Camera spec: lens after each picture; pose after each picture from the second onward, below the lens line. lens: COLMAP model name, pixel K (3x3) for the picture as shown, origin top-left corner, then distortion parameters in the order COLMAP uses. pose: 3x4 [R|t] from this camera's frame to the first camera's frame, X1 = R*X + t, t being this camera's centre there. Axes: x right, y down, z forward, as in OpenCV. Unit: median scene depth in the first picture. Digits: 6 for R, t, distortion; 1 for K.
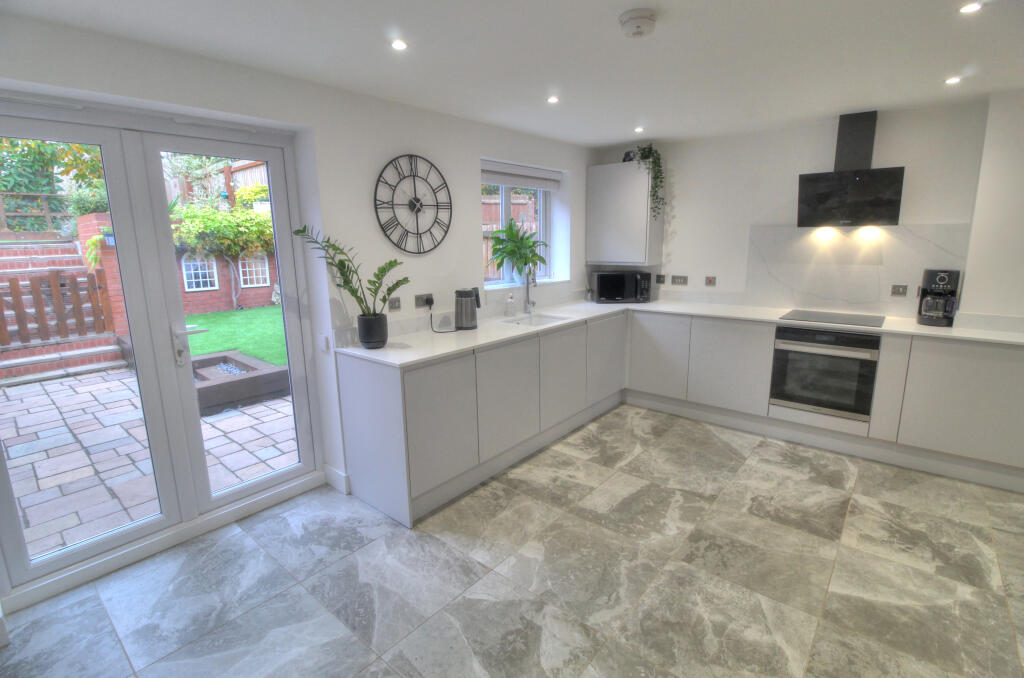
lens RADIAL K [[478.5, 0, 512.5], [0, 478.5, 336.1], [0, 0, 1]] dist [-0.006737, -0.001988]
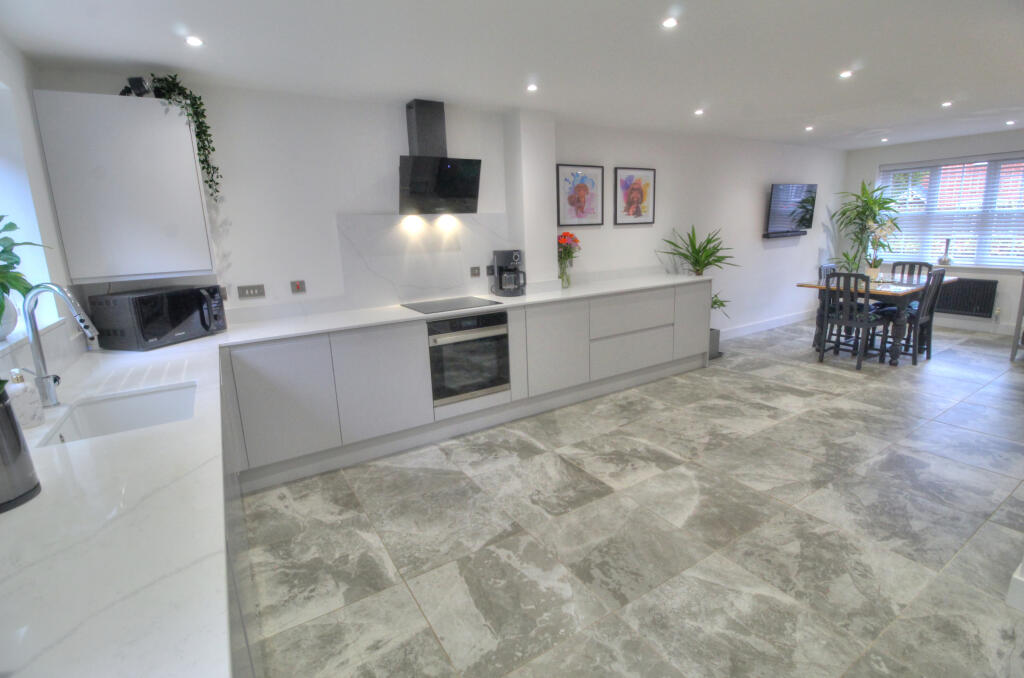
lens RADIAL K [[478.5, 0, 511.4], [0, 478.5, 333.7], [0, 0, 1]] dist [-0.006737, -0.001988]
pose [[0.308678, -0.202391, 0.929384, -0.264258], [0.223305, 0.965211, 0.136026, -0.094914], [-0.924582, 0.165548, 0.343135, 0.590916]]
